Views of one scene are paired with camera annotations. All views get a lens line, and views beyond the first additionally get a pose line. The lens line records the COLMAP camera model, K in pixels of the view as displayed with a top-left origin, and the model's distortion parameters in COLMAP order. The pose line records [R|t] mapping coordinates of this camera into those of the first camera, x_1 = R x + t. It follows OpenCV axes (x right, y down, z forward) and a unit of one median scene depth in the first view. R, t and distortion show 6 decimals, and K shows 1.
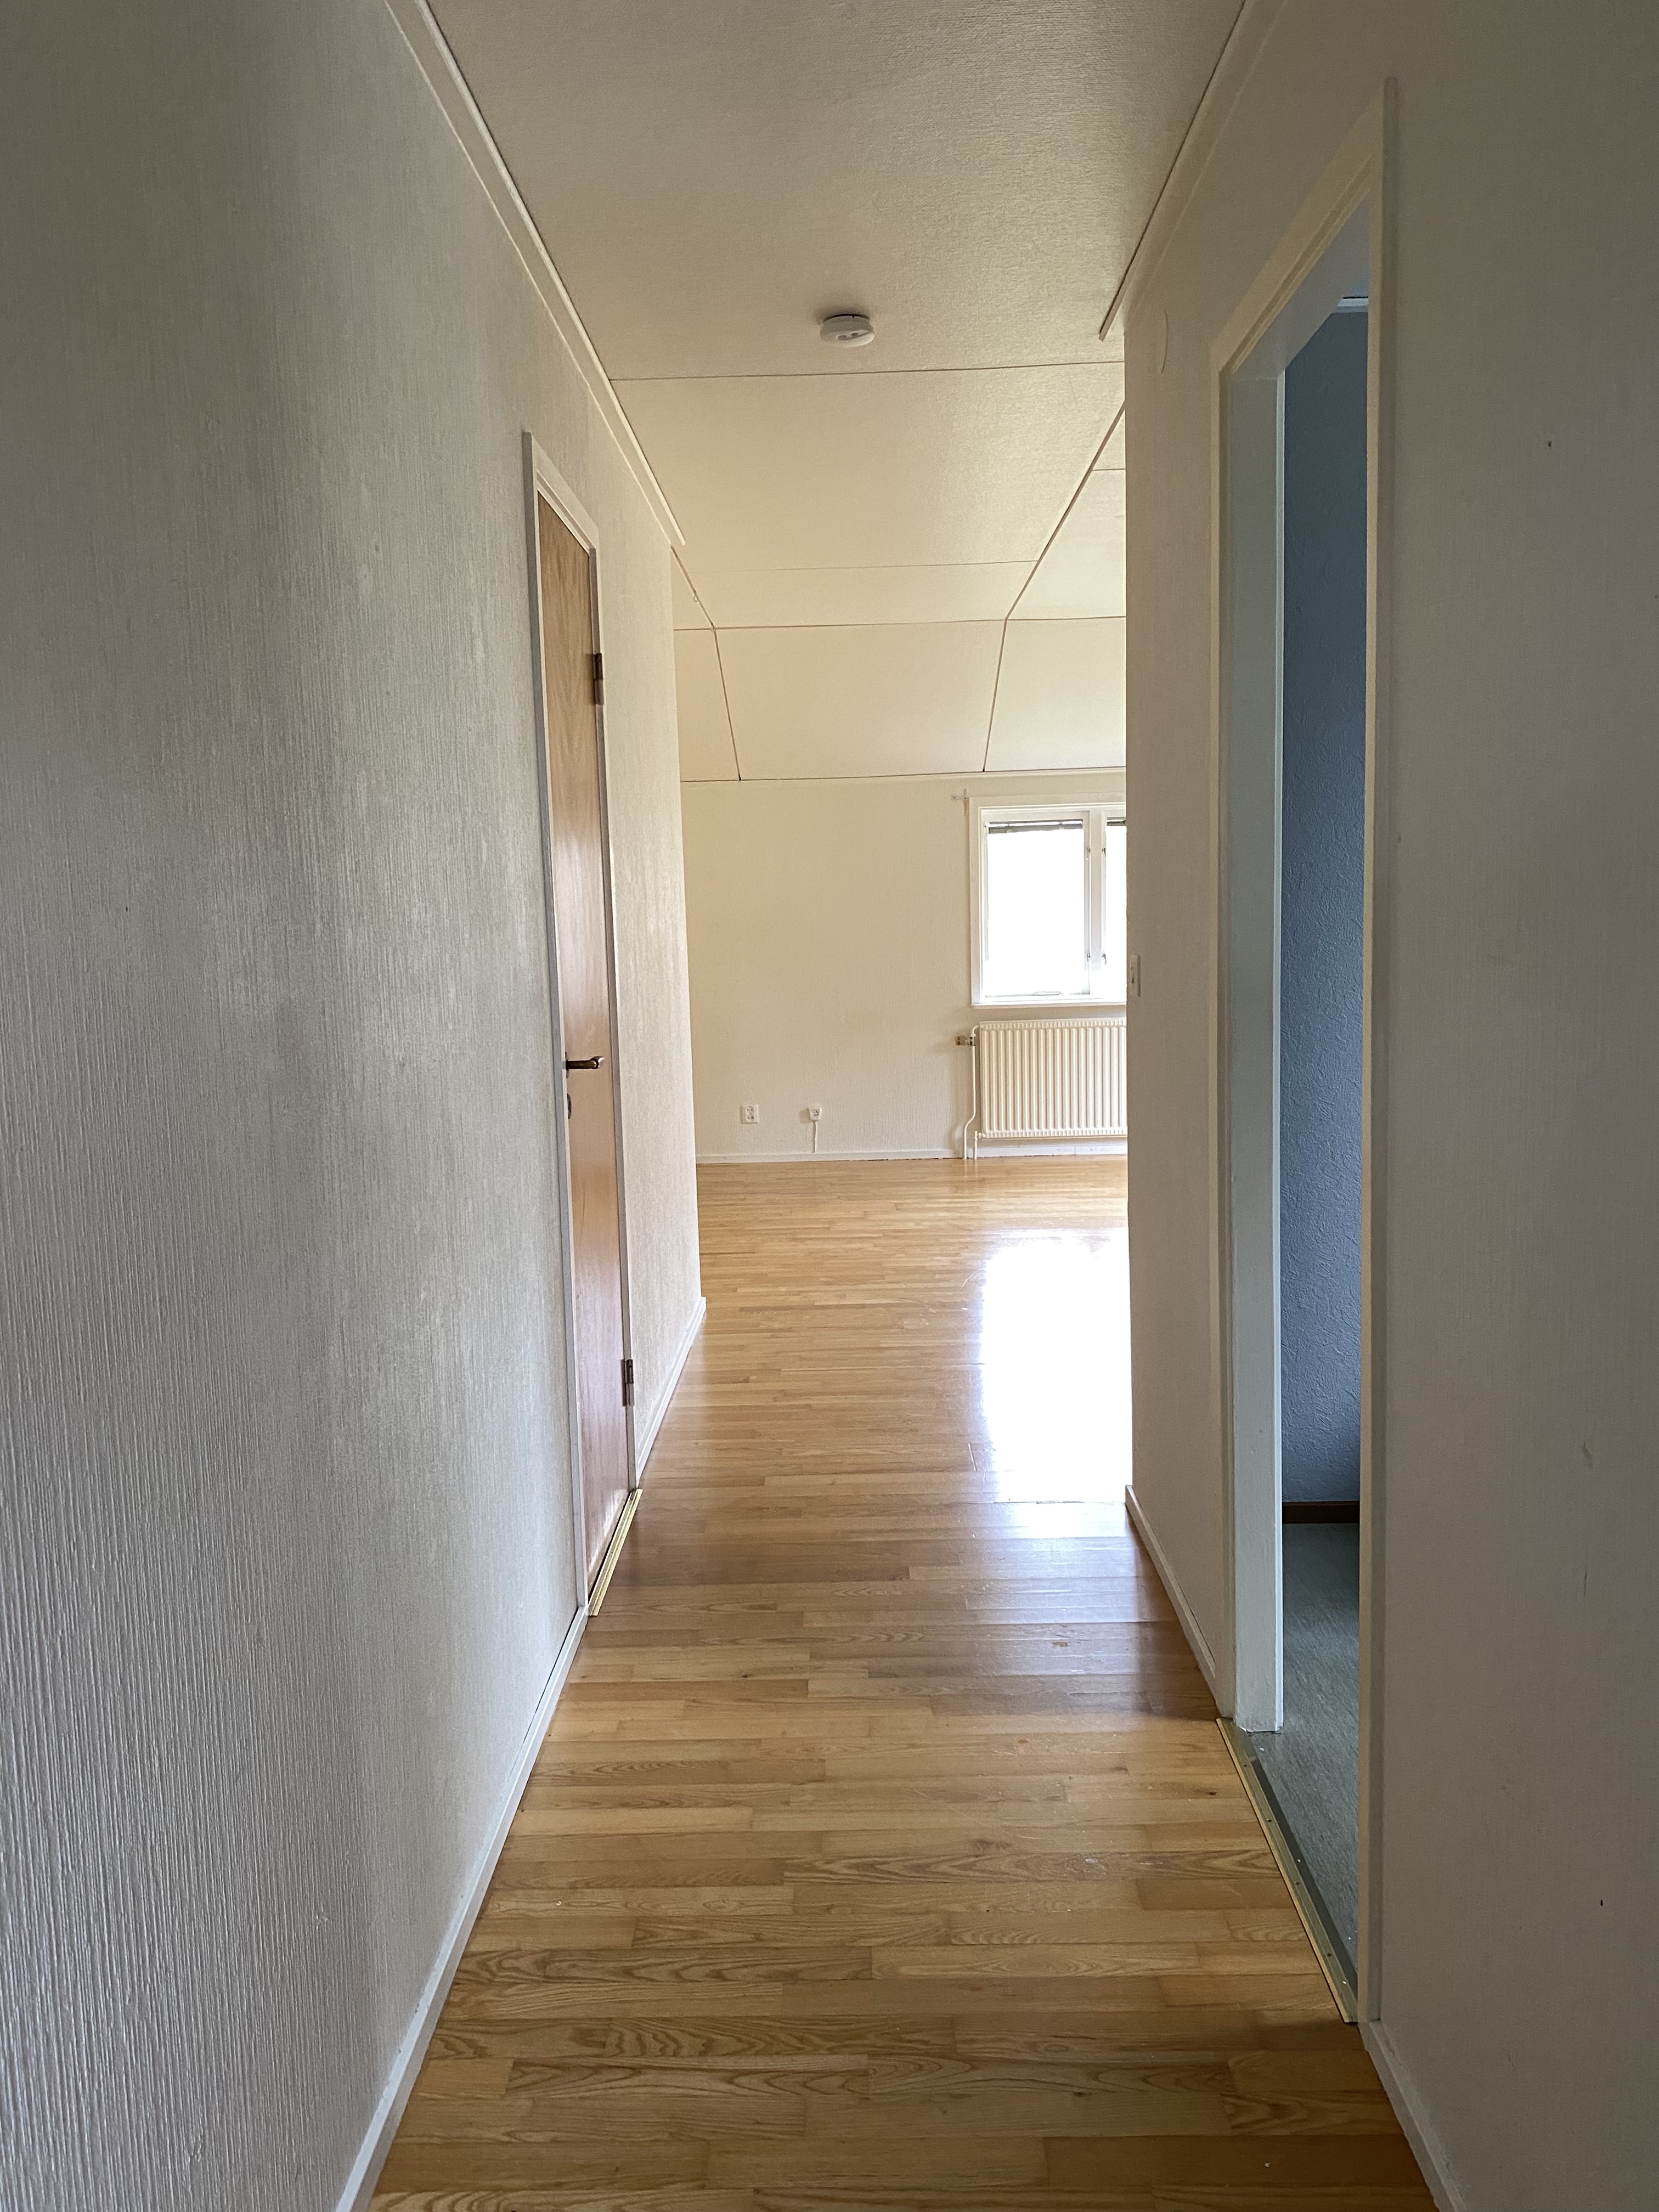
lens RADIAL K [[1665.8, 0, 829.5], [0, 1665.8, 1106.0], [0, 0, 1]] dist [0.049190, -0.000073]
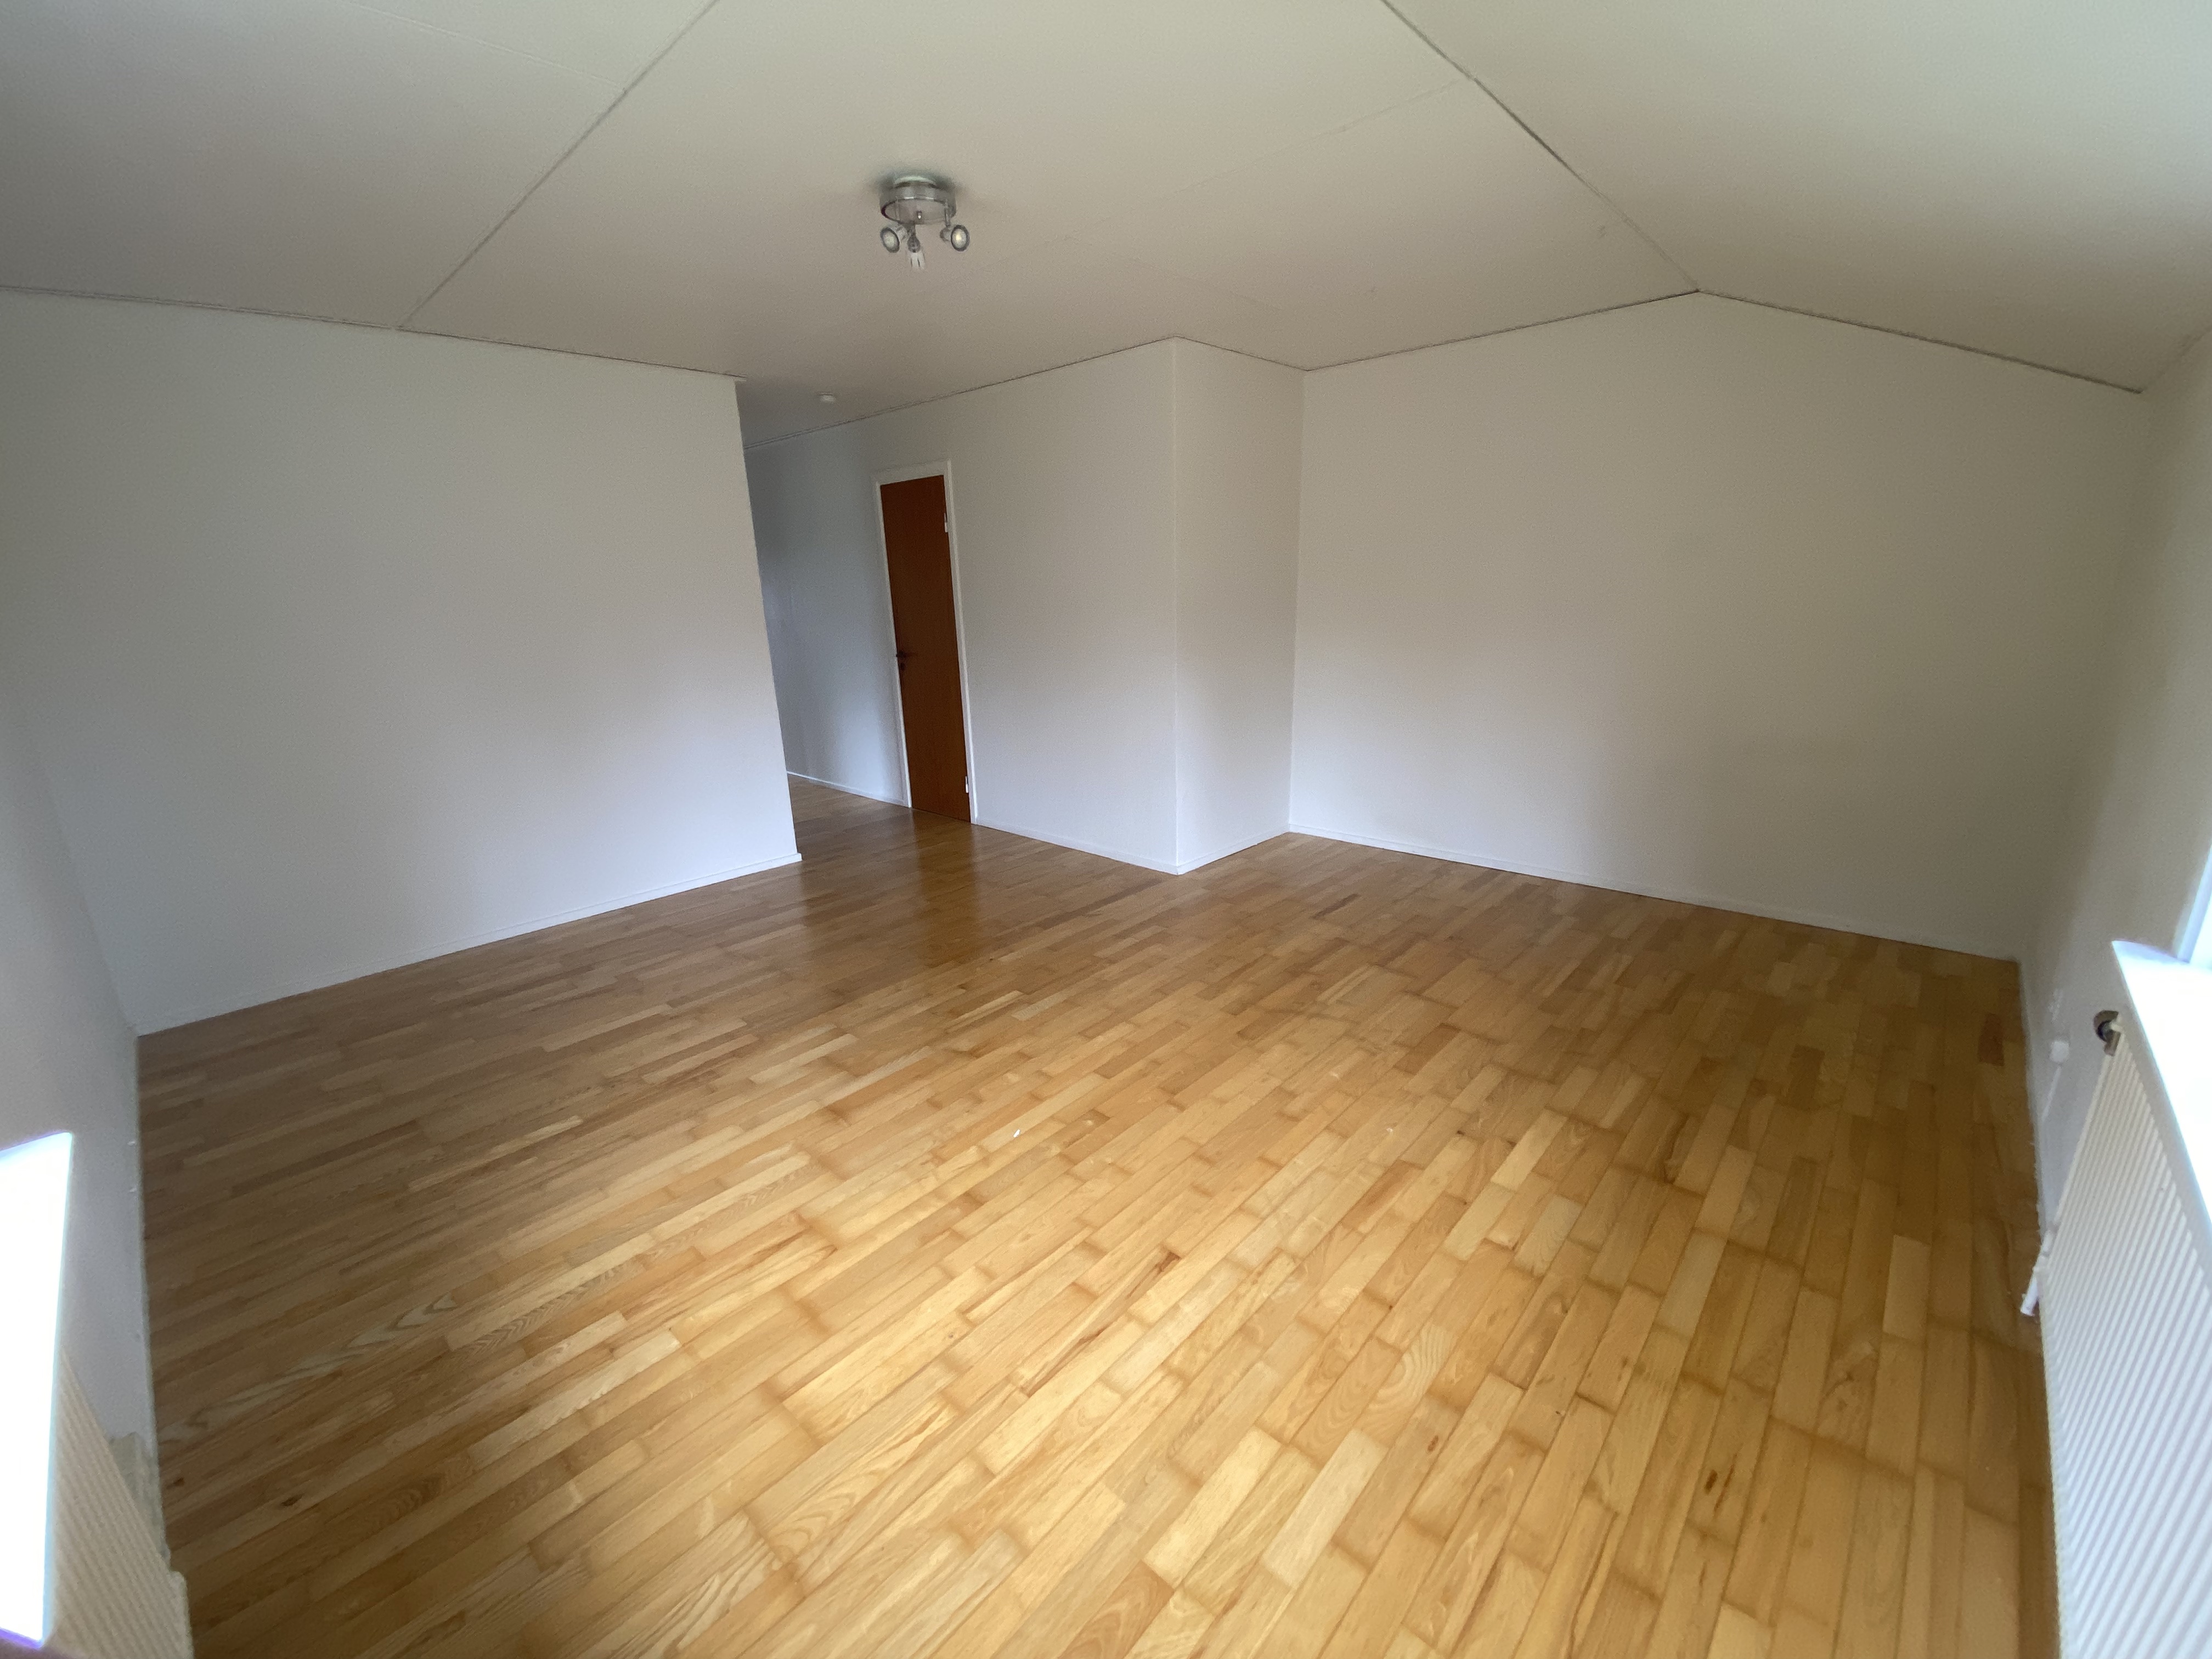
lens RADIAL K [[877.3, 0, 1106.0], [0, 877.3, 829.5], [0, 0, 1]] dist [-0.028697, -0.000352]
pose [[-0.678878, 0.246836, -0.691518, 0.346225], [-0.024453, 0.933677, 0.357280, -0.138836], [0.733844, 0.259460, -0.627817, 0.944794]]
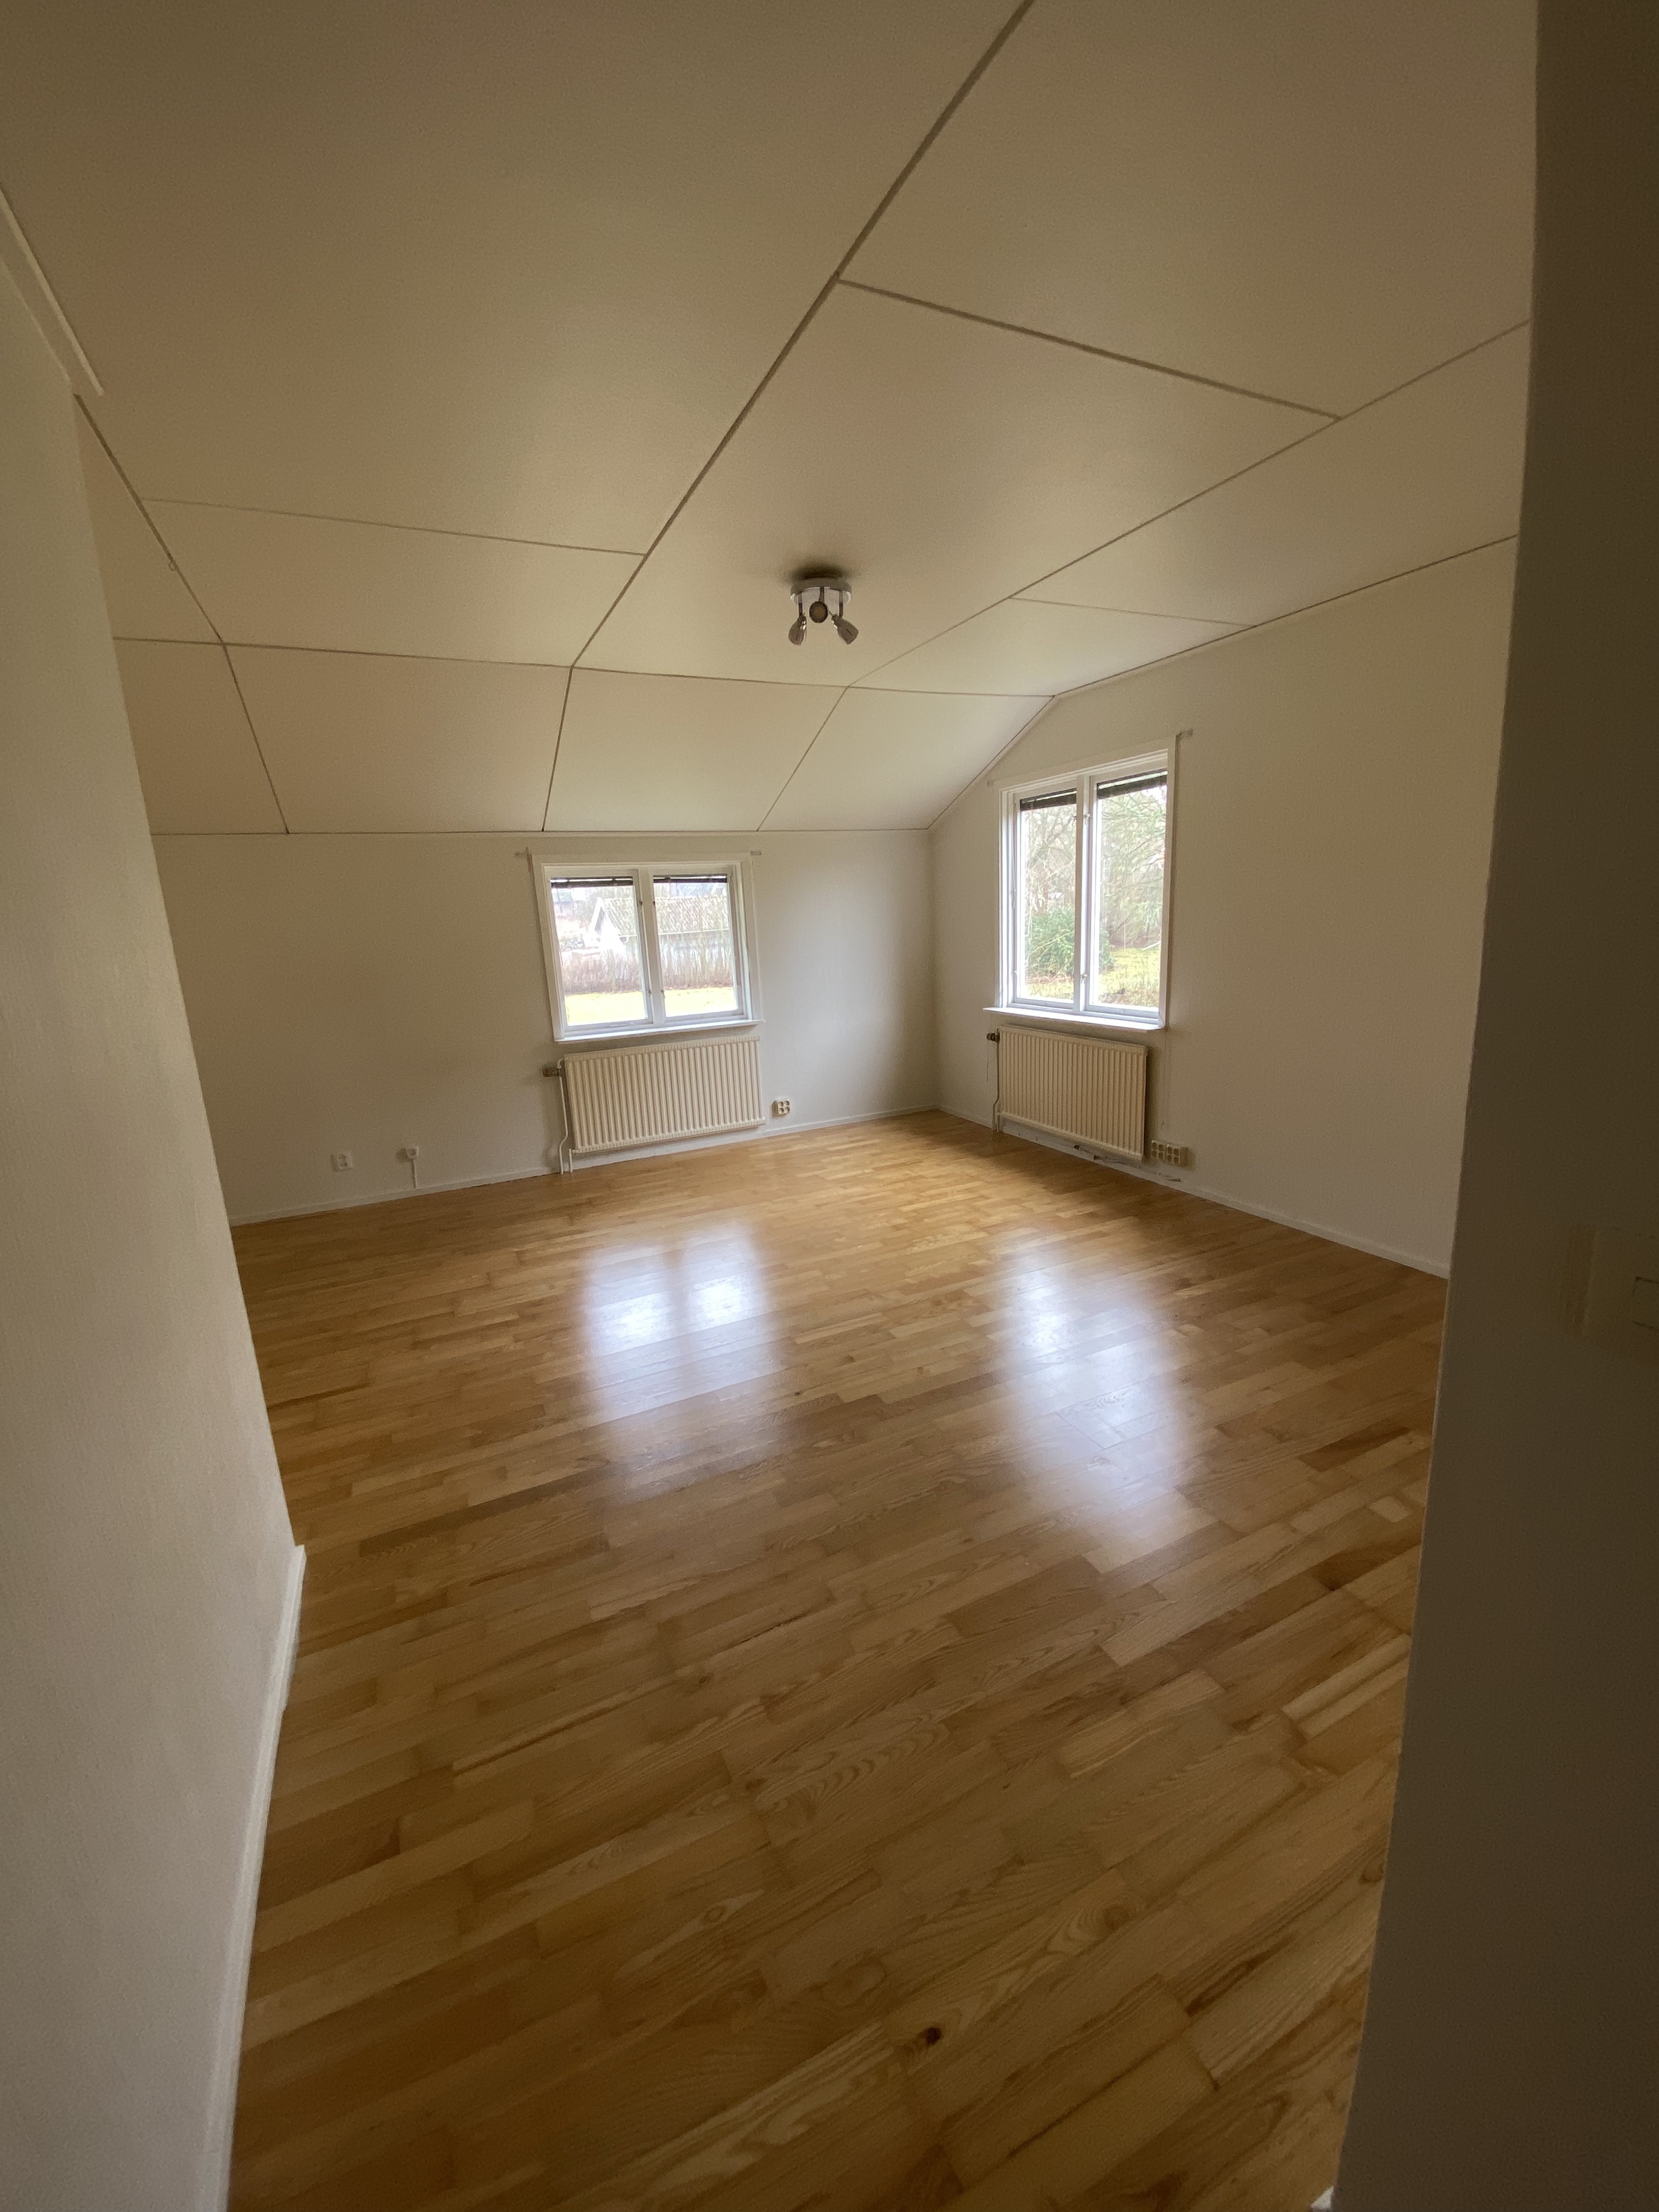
lens RADIAL K [[877.3, 0, 896.1], [0, 877.3, 1114.6], [0, 0, 1]] dist [-0.028697, -0.000352]
pose [[0.867223, -0.111030, 0.485384, -0.007504], [0.066060, 0.991860, 0.108856, -0.059848], [-0.493519, -0.062338, 0.867498, 0.365191]]
